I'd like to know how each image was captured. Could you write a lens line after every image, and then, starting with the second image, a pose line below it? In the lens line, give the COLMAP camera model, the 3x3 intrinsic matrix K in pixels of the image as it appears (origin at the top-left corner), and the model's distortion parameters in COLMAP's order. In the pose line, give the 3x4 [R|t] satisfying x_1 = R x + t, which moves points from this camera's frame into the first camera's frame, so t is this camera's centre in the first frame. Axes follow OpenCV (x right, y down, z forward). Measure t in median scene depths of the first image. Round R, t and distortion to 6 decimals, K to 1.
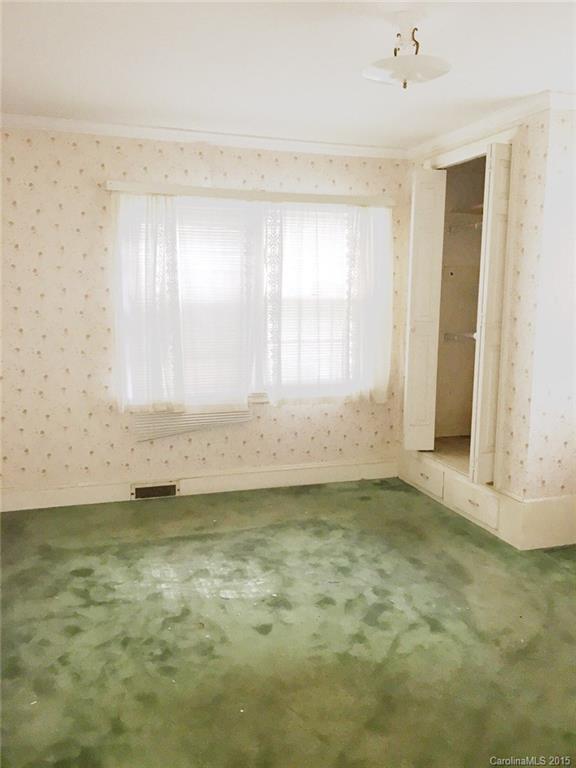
lens RADIAL K [[639.5, 0, 288.0], [0, 639.5, 384.0], [0, 0, 1]] dist [0.003388, -0.113038]
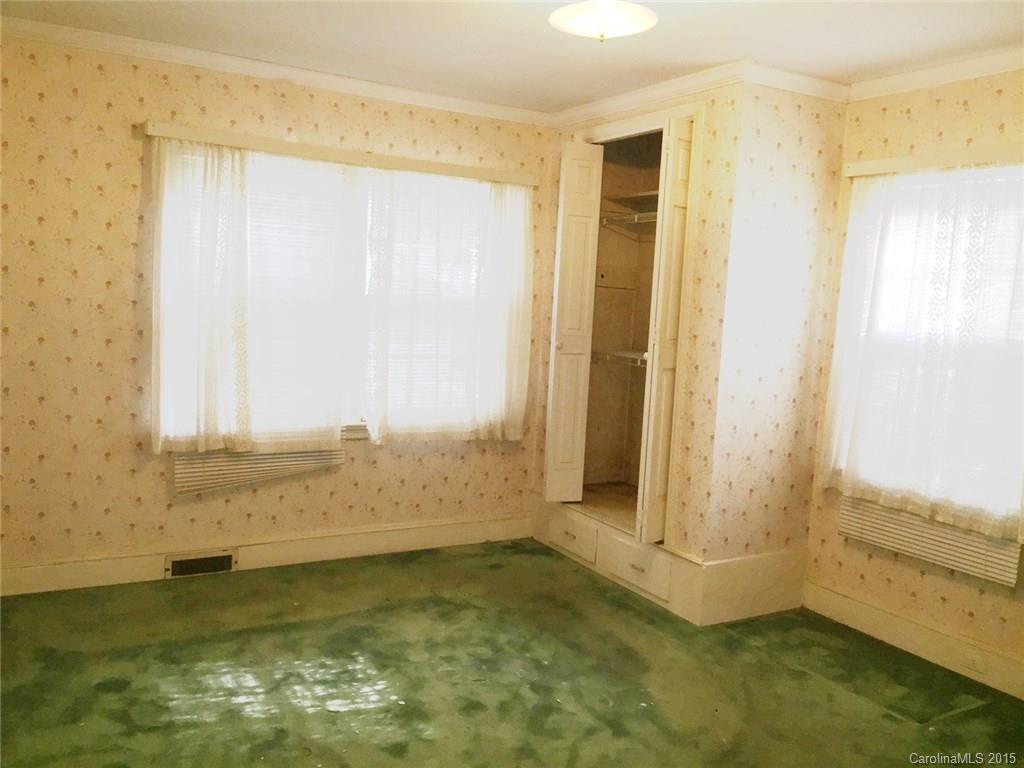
lens RADIAL K [[852.7, 0, 512.0], [0, 852.7, 384.0], [0, 0, 1]] dist [0.003388, -0.113038]
pose [[0.972821, 0.018969, 0.230780, -0.115196], [-0.010849, 0.999278, -0.036407, -0.000203], [-0.231304, 0.032913, 0.972325, 0.009391]]
